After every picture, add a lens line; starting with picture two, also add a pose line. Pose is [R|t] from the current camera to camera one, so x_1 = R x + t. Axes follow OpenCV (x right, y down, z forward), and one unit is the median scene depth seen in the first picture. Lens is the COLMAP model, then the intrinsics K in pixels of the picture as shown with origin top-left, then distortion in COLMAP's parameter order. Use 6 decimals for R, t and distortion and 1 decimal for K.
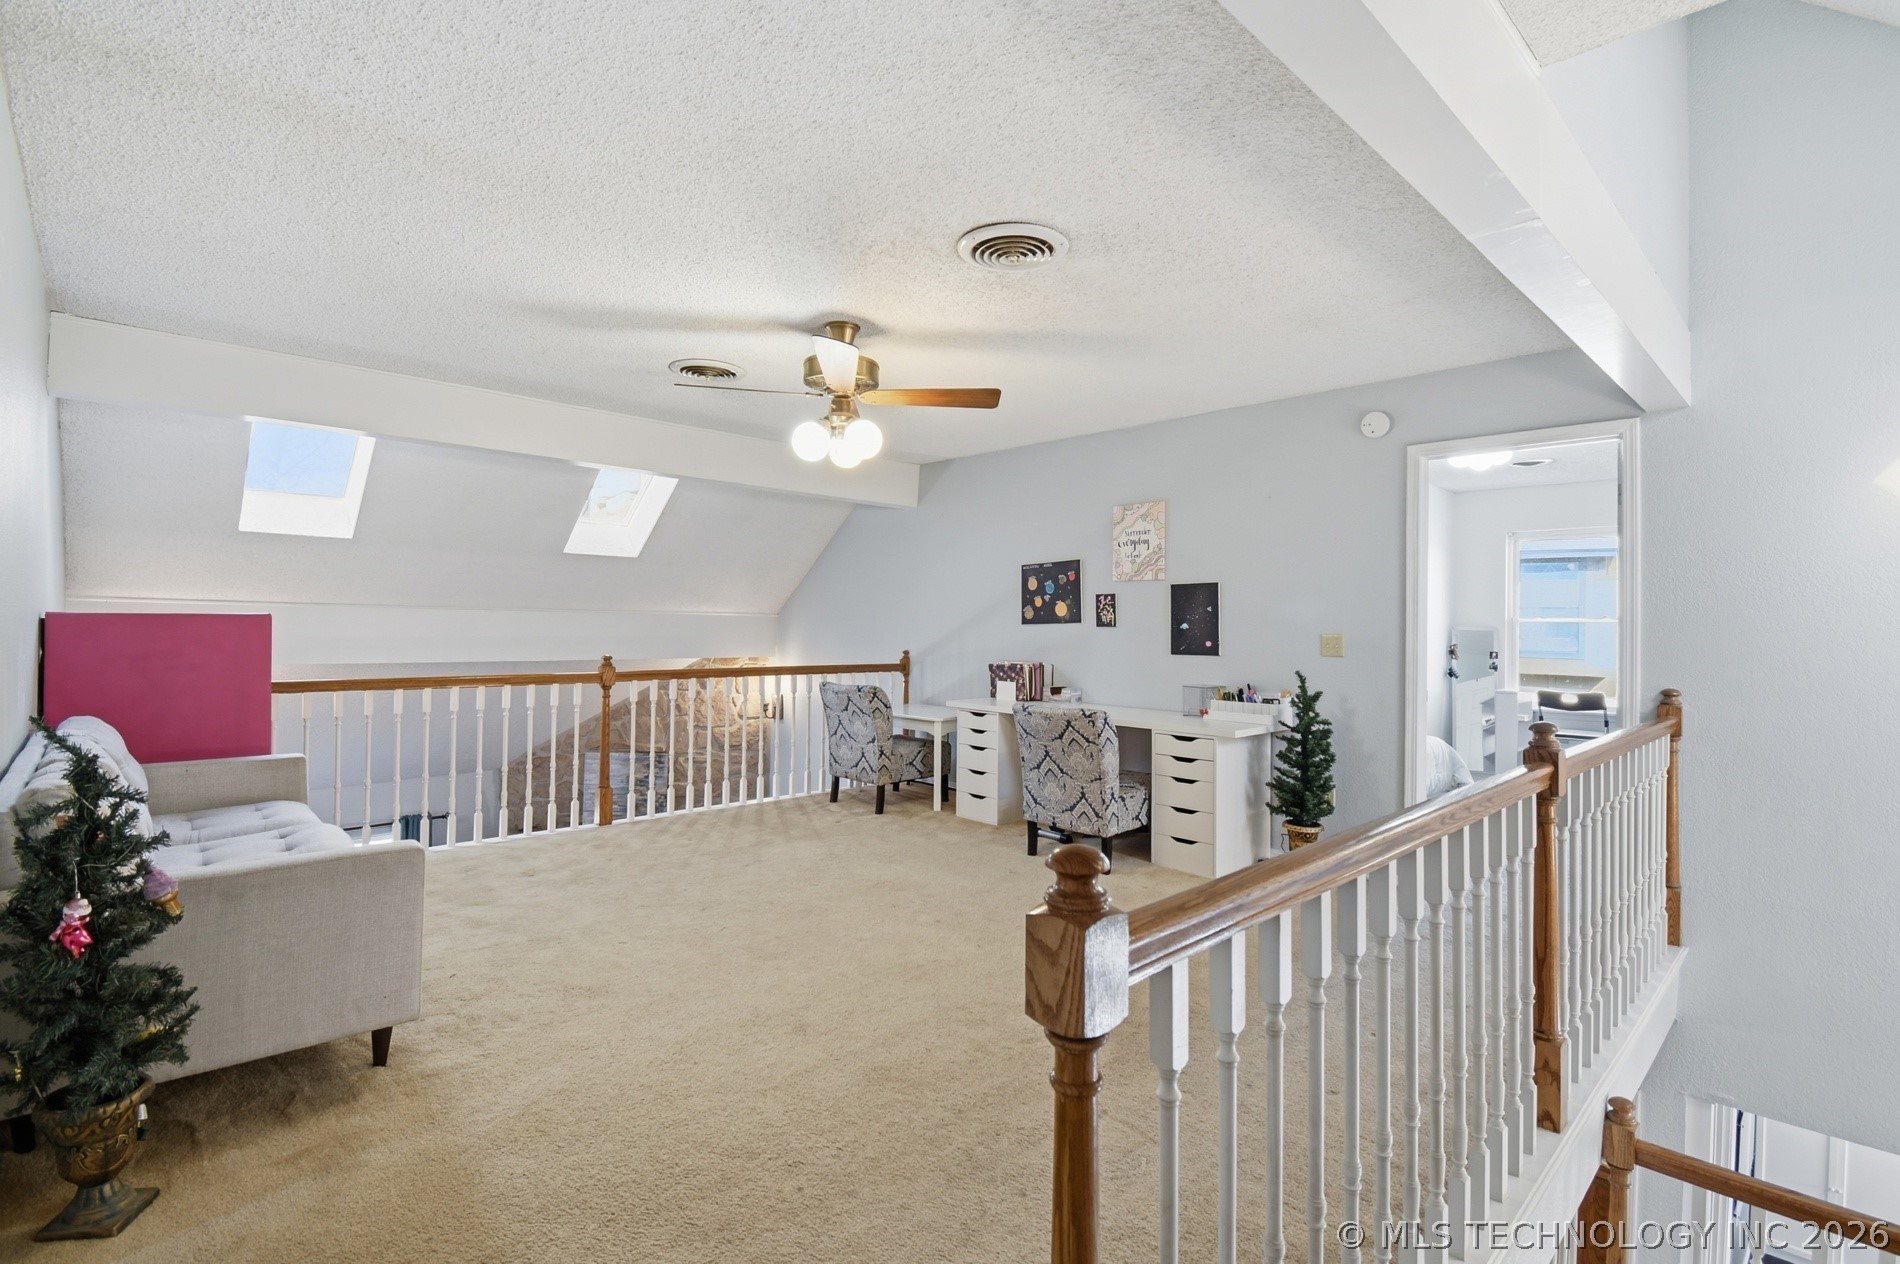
lens RADIAL K [[878.2, 0, 950.0], [0, 878.2, 632.0], [0, 0, 1]] dist [0.000892, 0.000066]
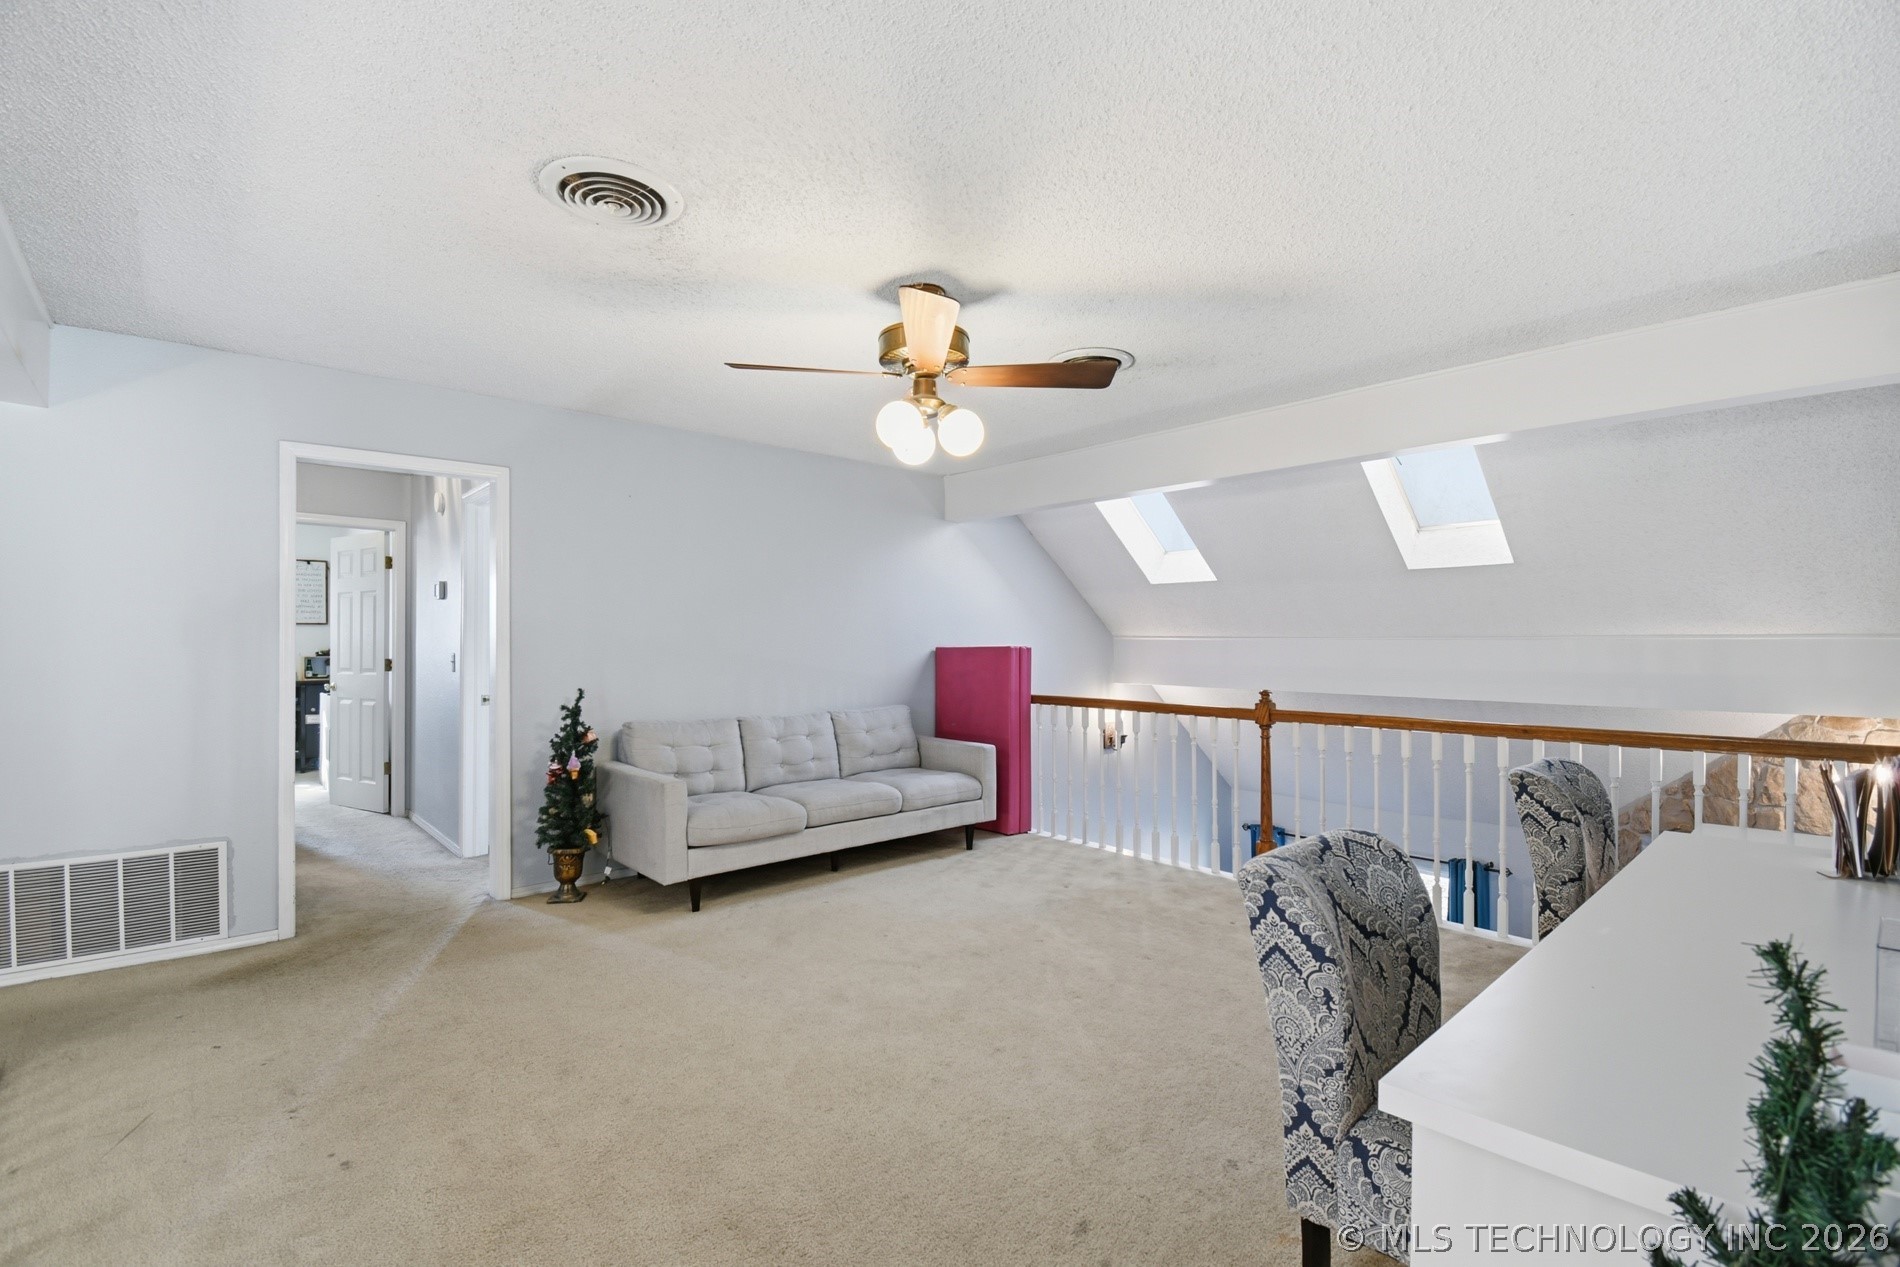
lens RADIAL K [[878.2, 0, 950.0], [0, 878.2, 633.5], [0, 0, 1]] dist [0.000892, 0.000066]
pose [[-0.040728, -0.027345, -0.998796, 0.481979], [-0.027478, 0.999278, -0.026238, -0.000101], [0.998792, 0.026376, -0.041450, 0.735768]]
